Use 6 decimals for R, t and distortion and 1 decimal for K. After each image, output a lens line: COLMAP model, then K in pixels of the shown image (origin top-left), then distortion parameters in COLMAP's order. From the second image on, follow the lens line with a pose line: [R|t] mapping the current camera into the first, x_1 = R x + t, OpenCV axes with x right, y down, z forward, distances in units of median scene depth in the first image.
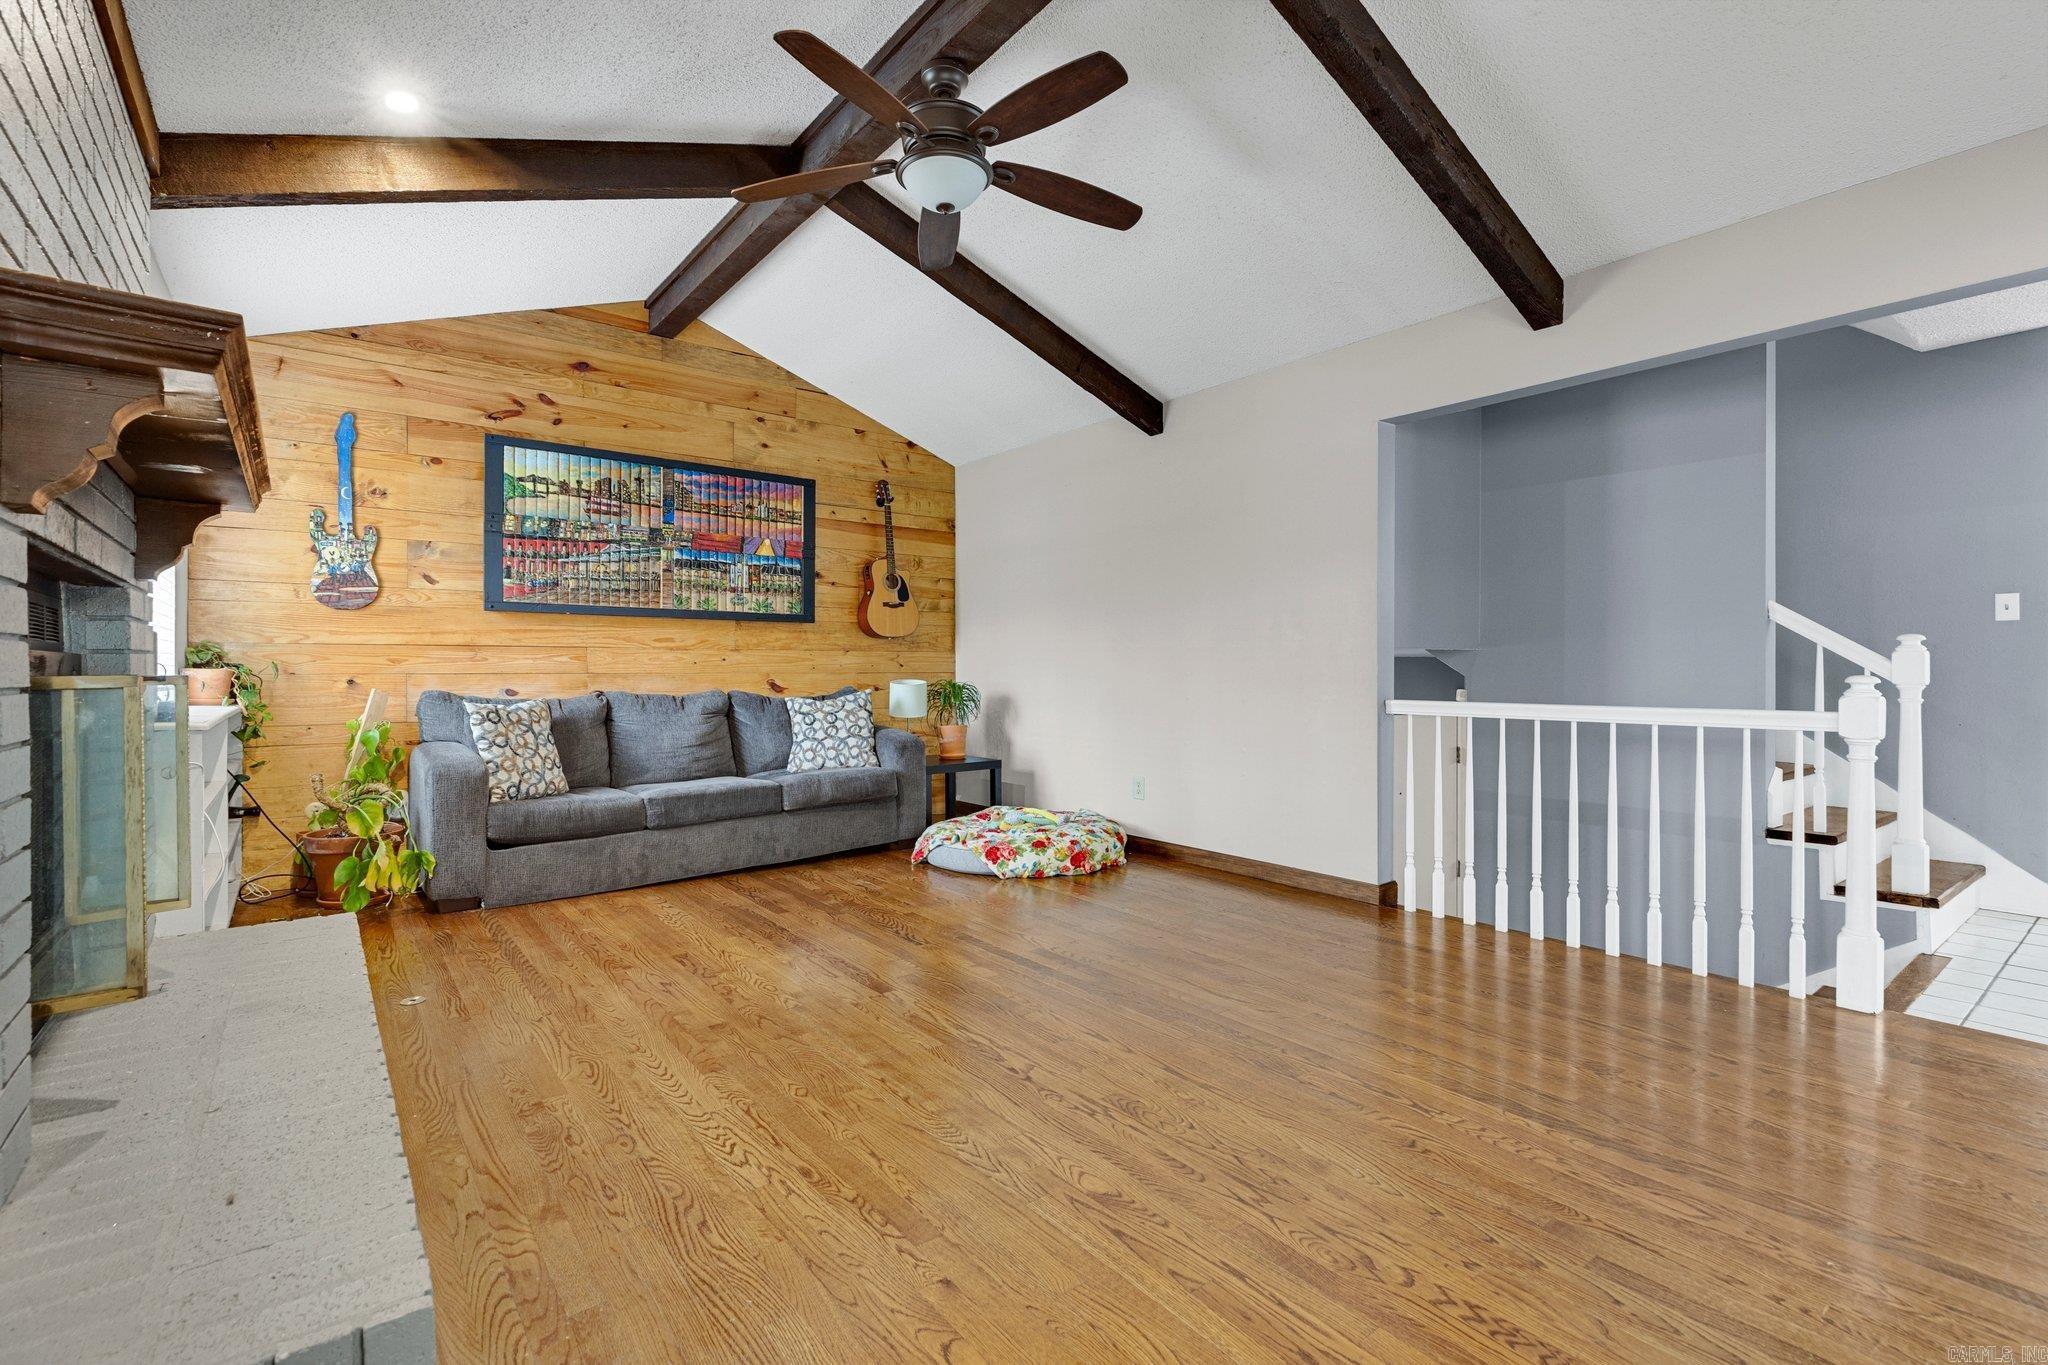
lens RADIAL K [[920.7, 0, 1024.3], [0, 920.7, 674.7], [0, 0, 1]] dist [0.004285, 0.000169]
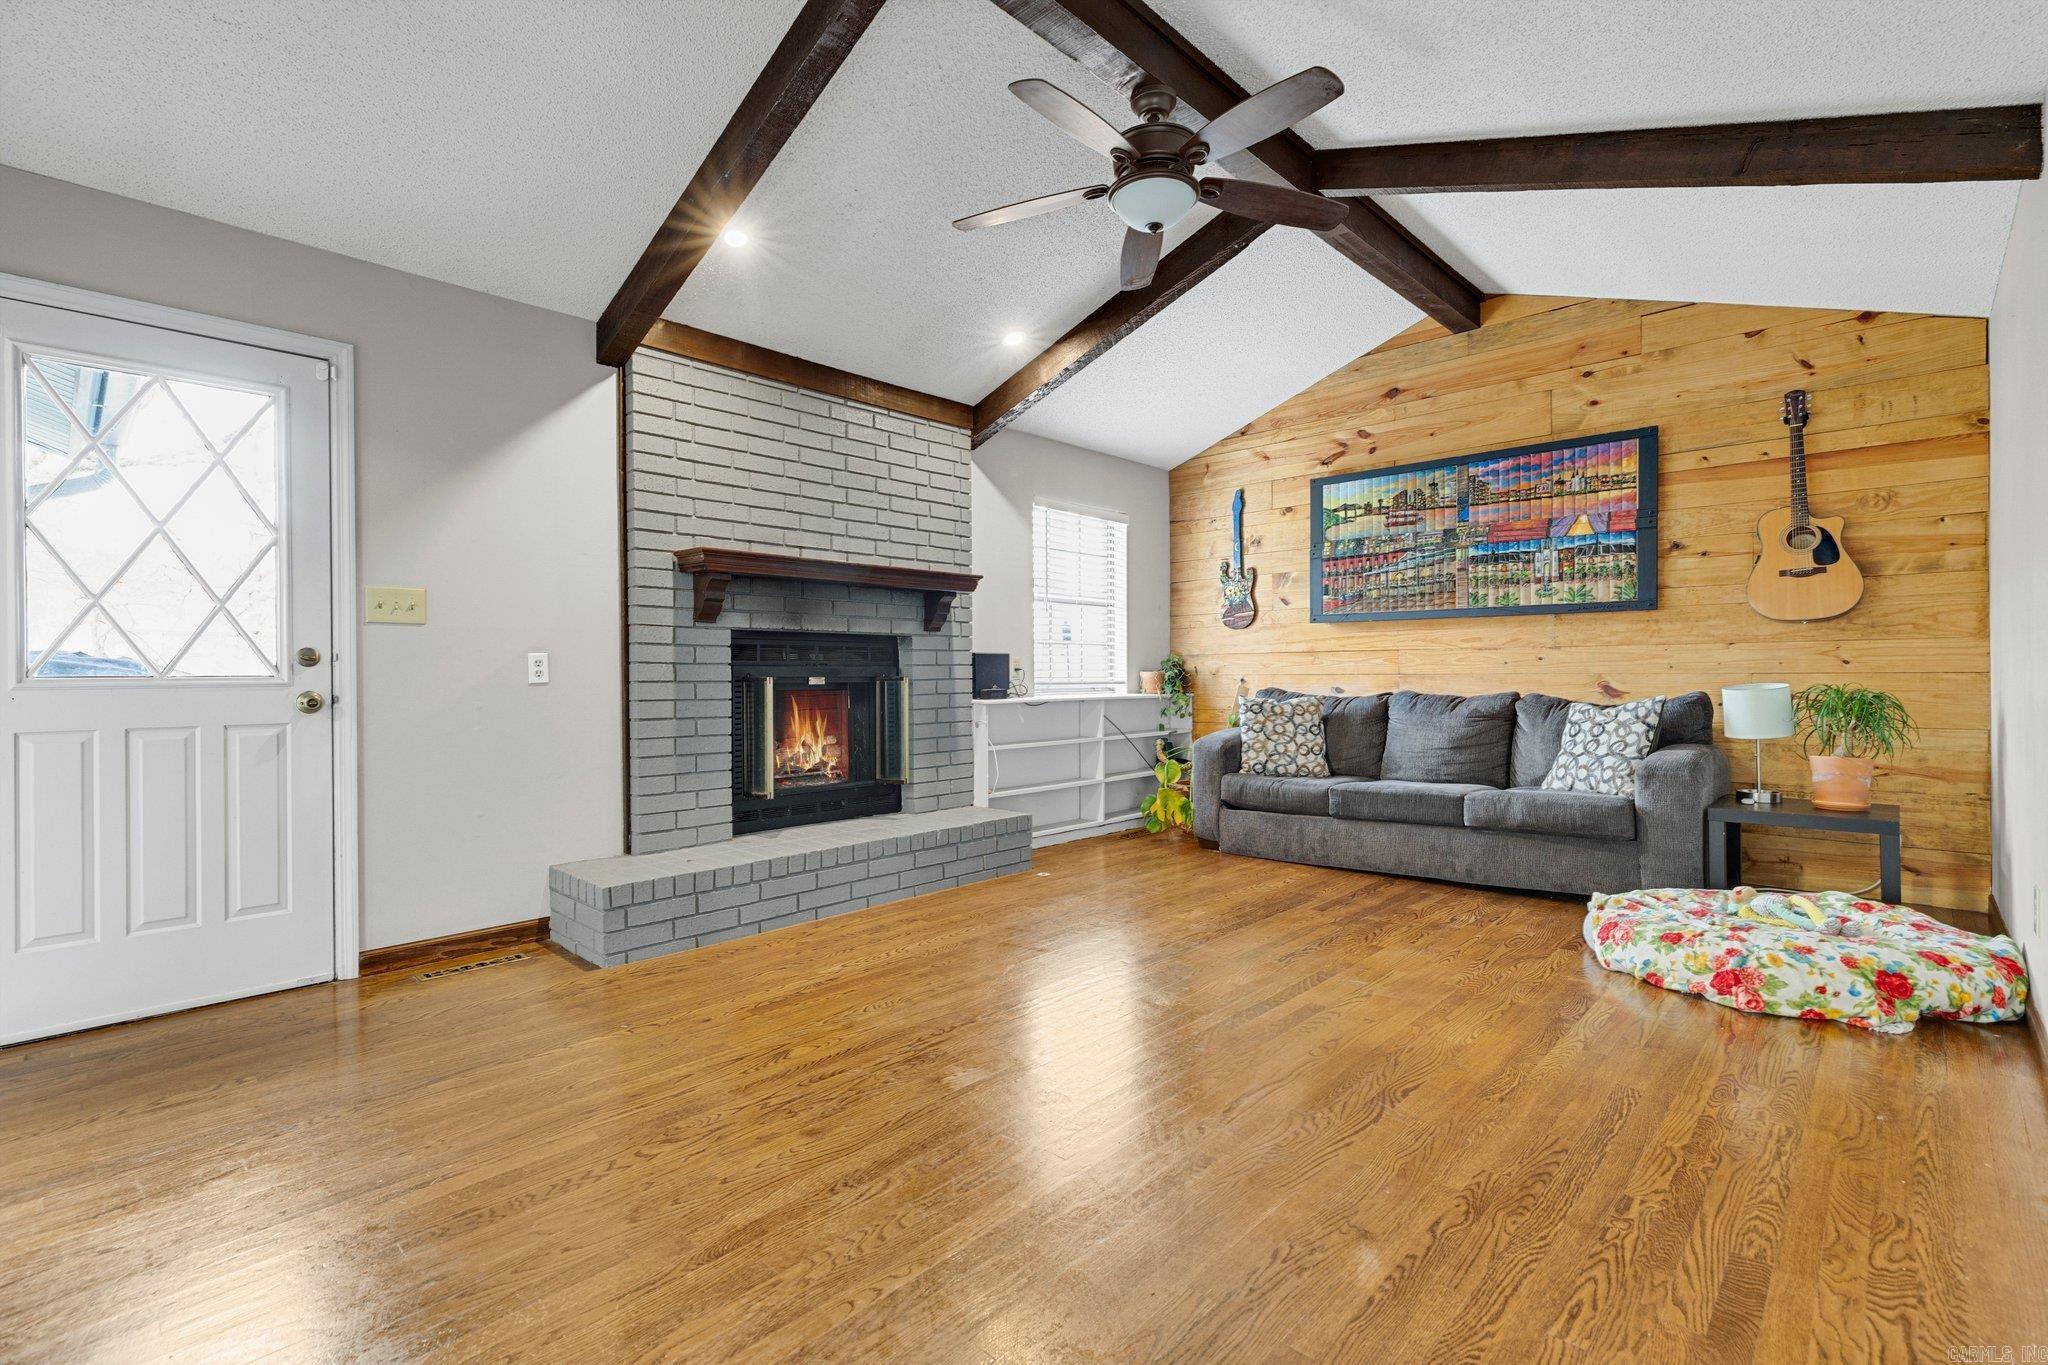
lens RADIAL K [[920.7, 0, 1024.3], [0, 920.7, 674.7], [0, 0, 1]] dist [0.004285, 0.000169]
pose [[0.147352, 0.000645, -0.989084, 0.531788], [-0.000208, 1.000000, 0.000621, -0.001471], [0.989084, 0.000114, 0.147352, 0.405932]]
